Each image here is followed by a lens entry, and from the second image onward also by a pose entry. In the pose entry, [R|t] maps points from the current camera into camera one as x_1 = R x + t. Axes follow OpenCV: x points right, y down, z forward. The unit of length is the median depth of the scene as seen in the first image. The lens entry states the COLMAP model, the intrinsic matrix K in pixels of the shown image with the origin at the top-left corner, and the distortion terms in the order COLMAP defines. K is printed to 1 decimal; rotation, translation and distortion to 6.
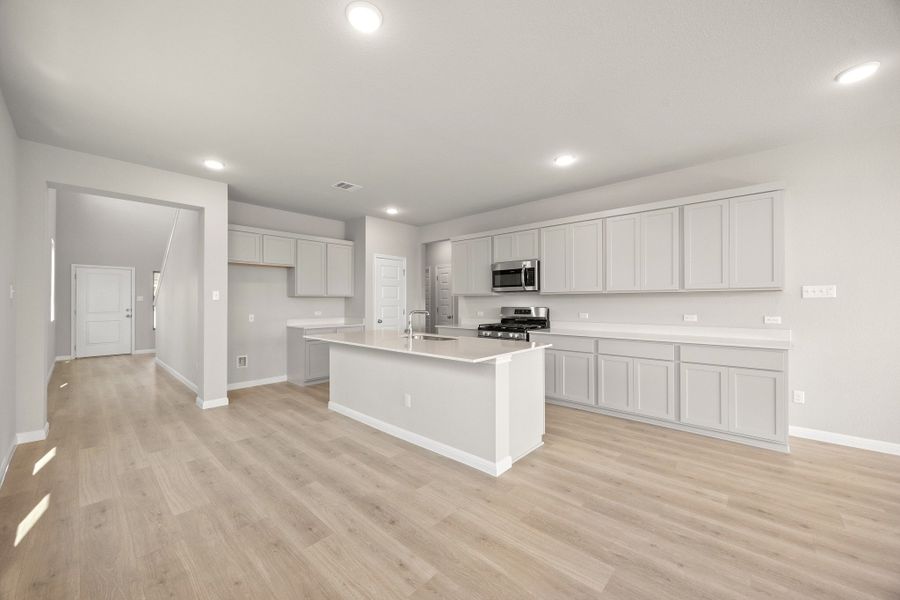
lens RADIAL K [[341.1, 0, 450.7], [0, 341.1, 301.2], [0, 0, 1]] dist [-0.006555, -0.000202]
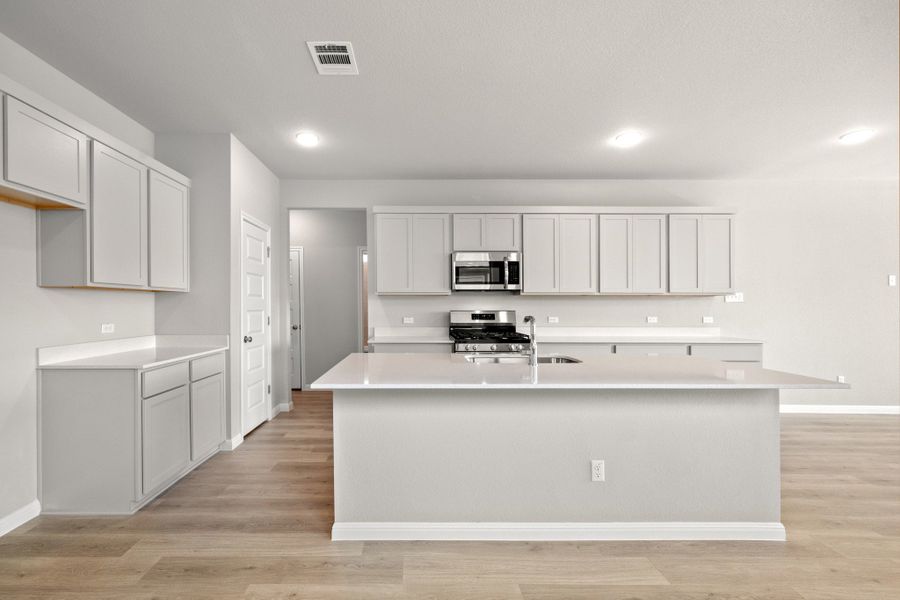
lens RADIAL K [[383.9, 0, 416.6], [0, 383.9, 304.8], [0, 0, 1]] dist [0.004937, 0.000386]
pose [[0.738134, 0.004620, 0.674638, -0.638341], [-0.005092, 0.999986, -0.001276, 0.007078], [-0.674635, -0.002493, 0.738147, 0.573210]]
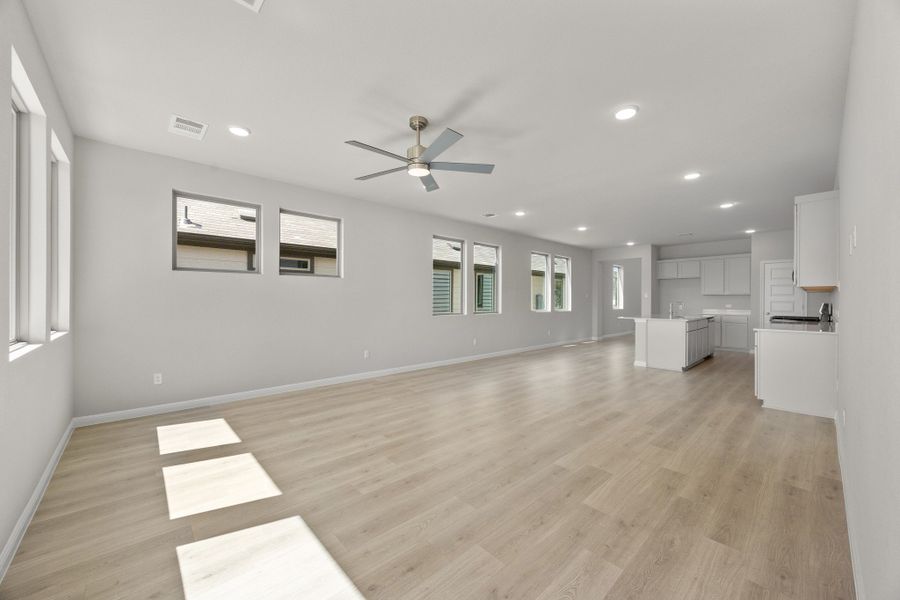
lens RADIAL K [[341.1, 0, 450.7], [0, 341.1, 301.2], [0, 0, 1]] dist [-0.006555, -0.000202]
pose [[-0.086699, 0.007253, -0.996208, 1.762142], [-0.001558, 0.999971, 0.007417, 0.007190], [0.996233, 0.002196, -0.086685, -0.100227]]
